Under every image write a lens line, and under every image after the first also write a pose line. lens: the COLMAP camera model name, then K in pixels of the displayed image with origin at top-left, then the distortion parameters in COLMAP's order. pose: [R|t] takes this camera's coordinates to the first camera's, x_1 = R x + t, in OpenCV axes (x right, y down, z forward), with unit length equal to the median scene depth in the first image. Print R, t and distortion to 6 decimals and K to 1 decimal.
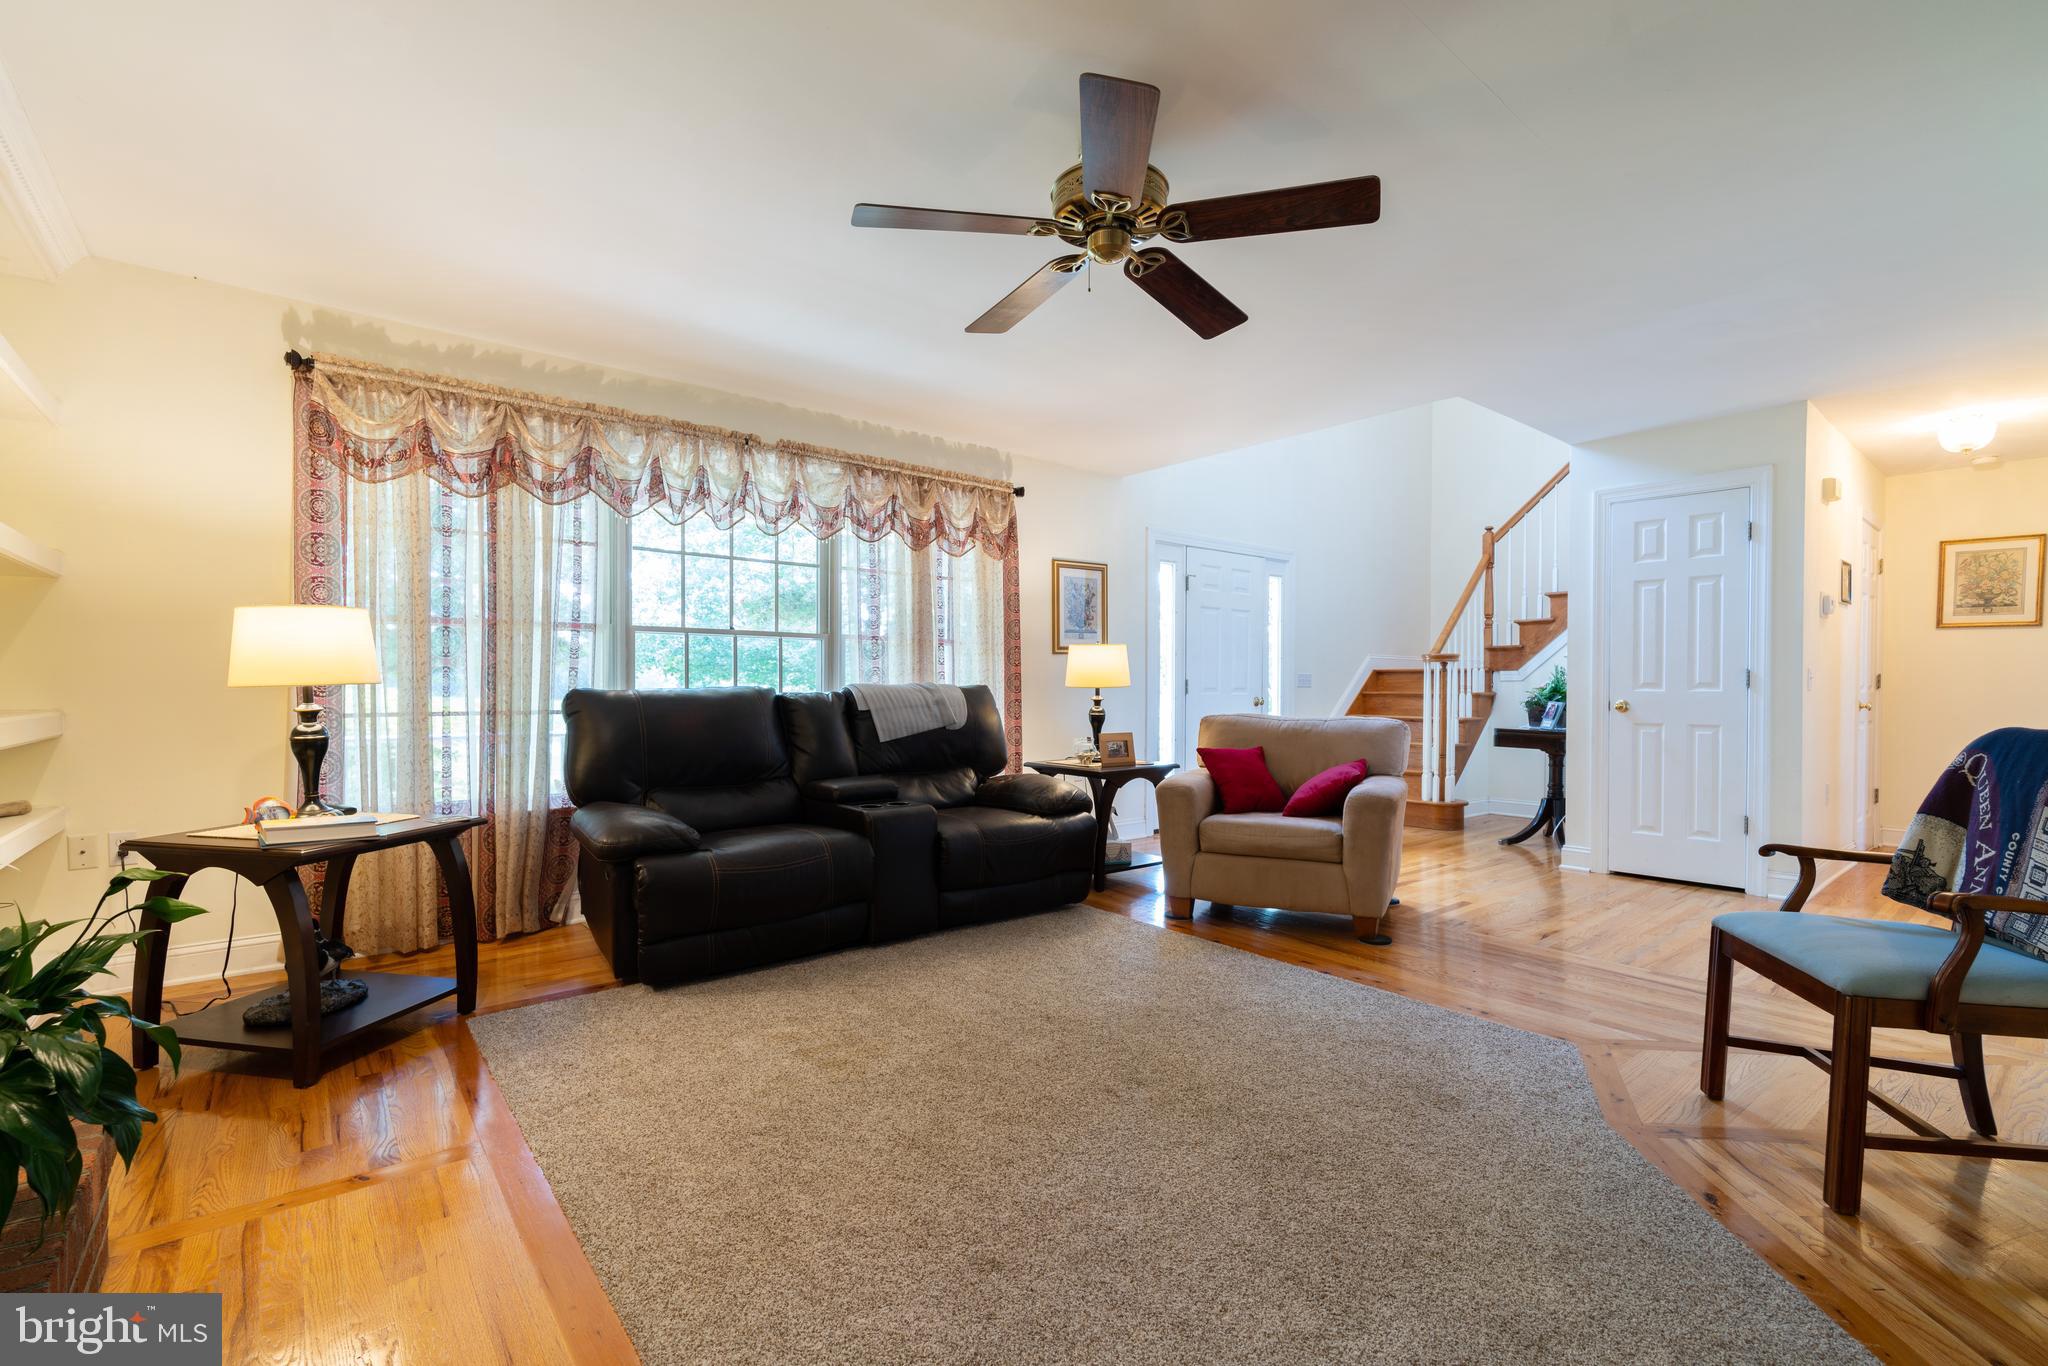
lens RADIAL K [[892.1, 0, 1019.7], [0, 892.1, 702.7], [0, 0, 1]] dist [-0.002333, -0.000209]
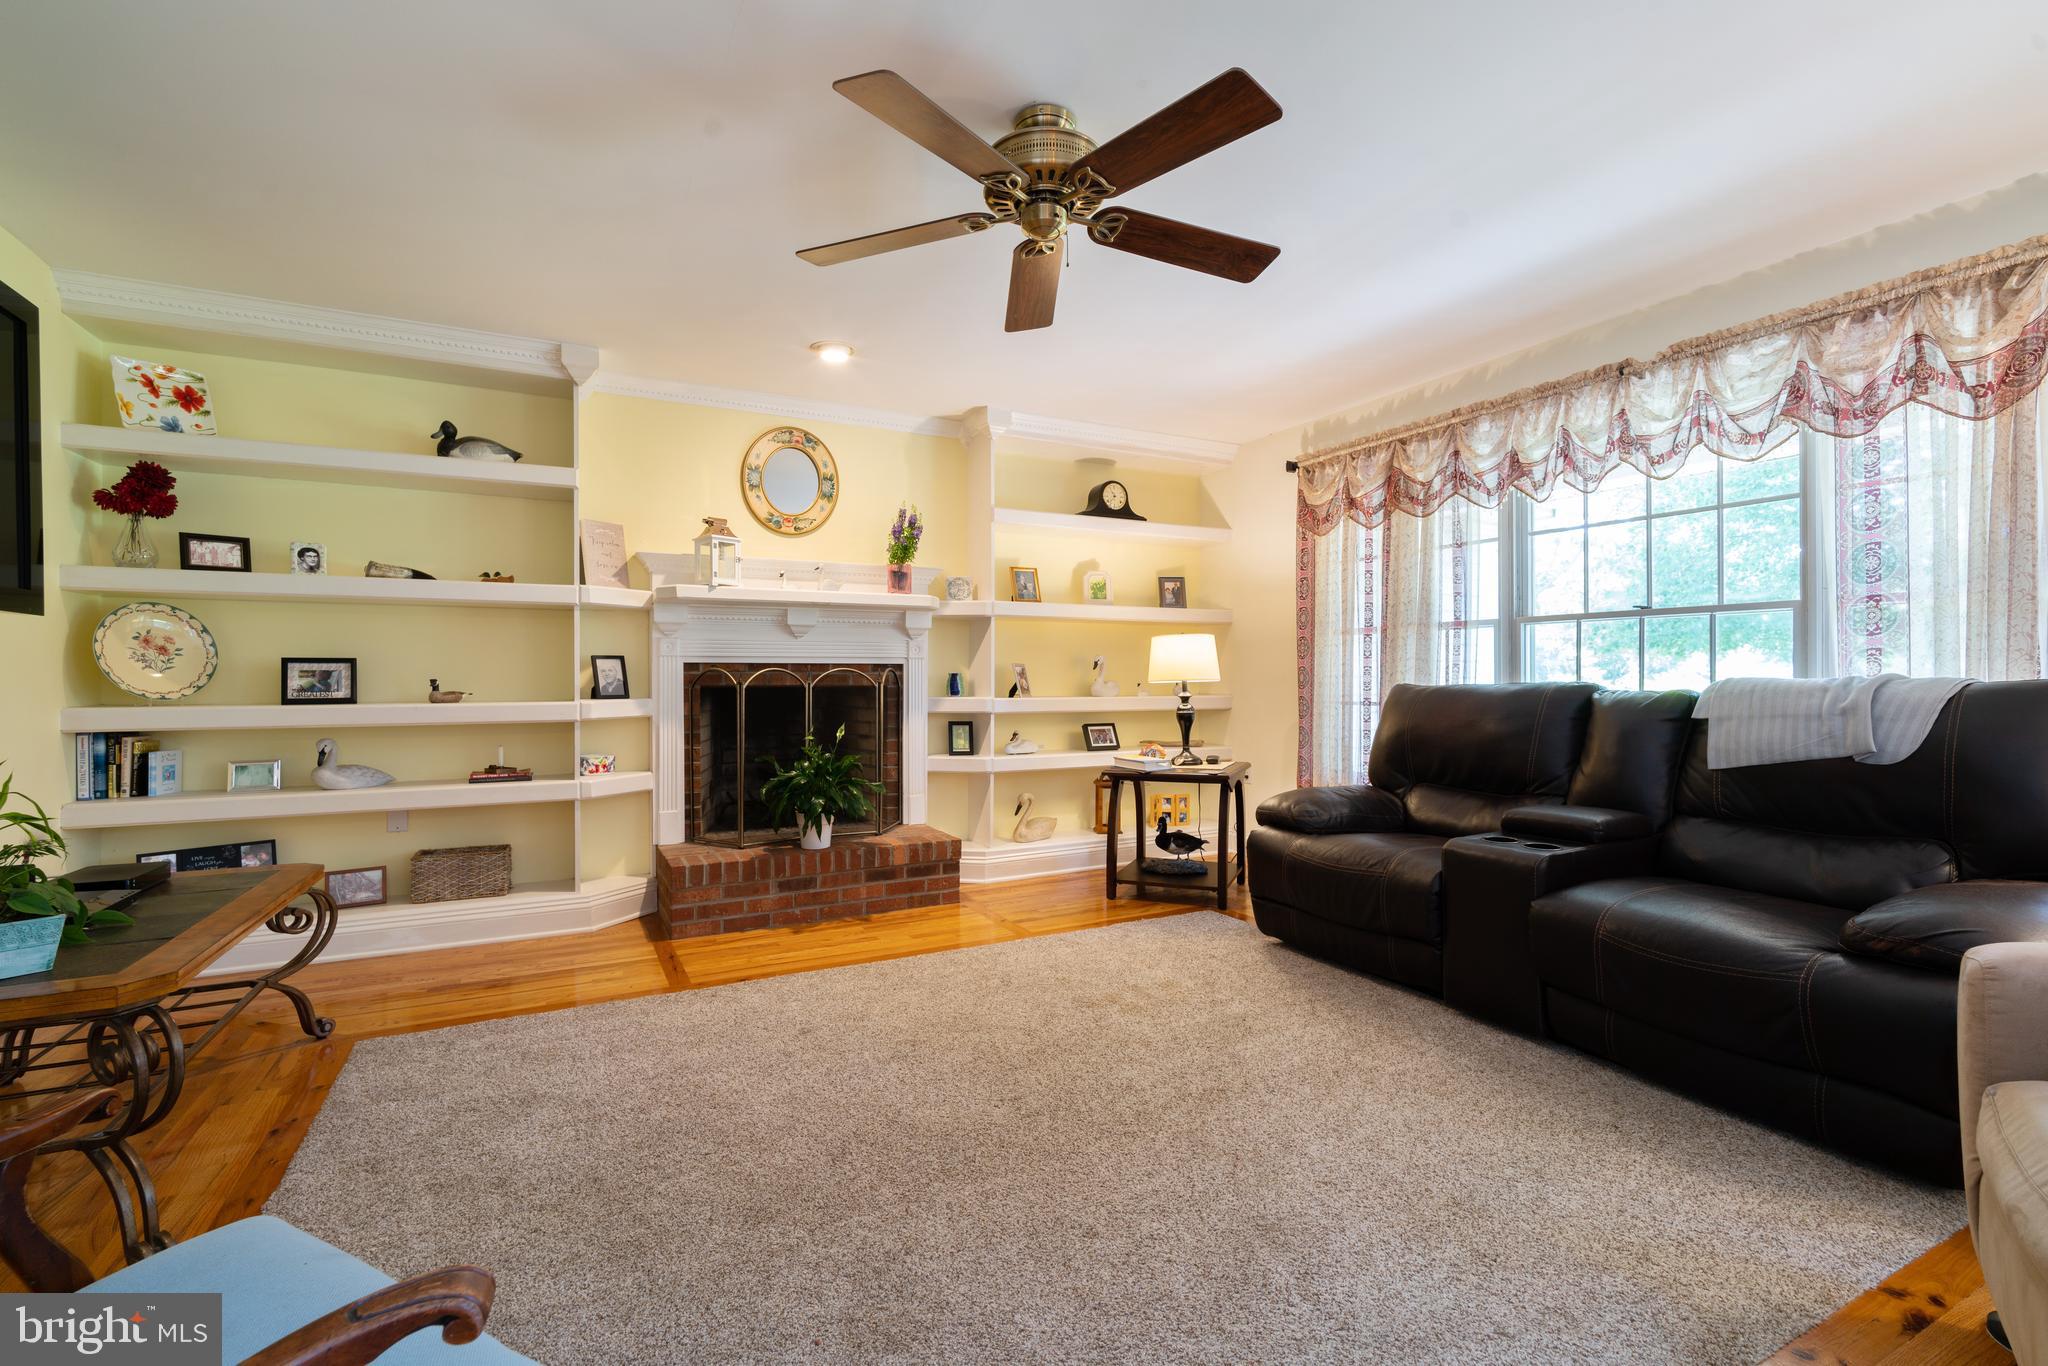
lens RADIAL K [[892.1, 0, 1020.0], [0, 892.1, 673.6], [0, 0, 1]] dist [-0.002333, -0.000209]
pose [[-0.202854, -0.010317, -0.979155, 0.655898], [-0.019071, 0.999796, -0.006583, -0.011712], [0.979023, 0.017338, -0.203010, 0.742121]]
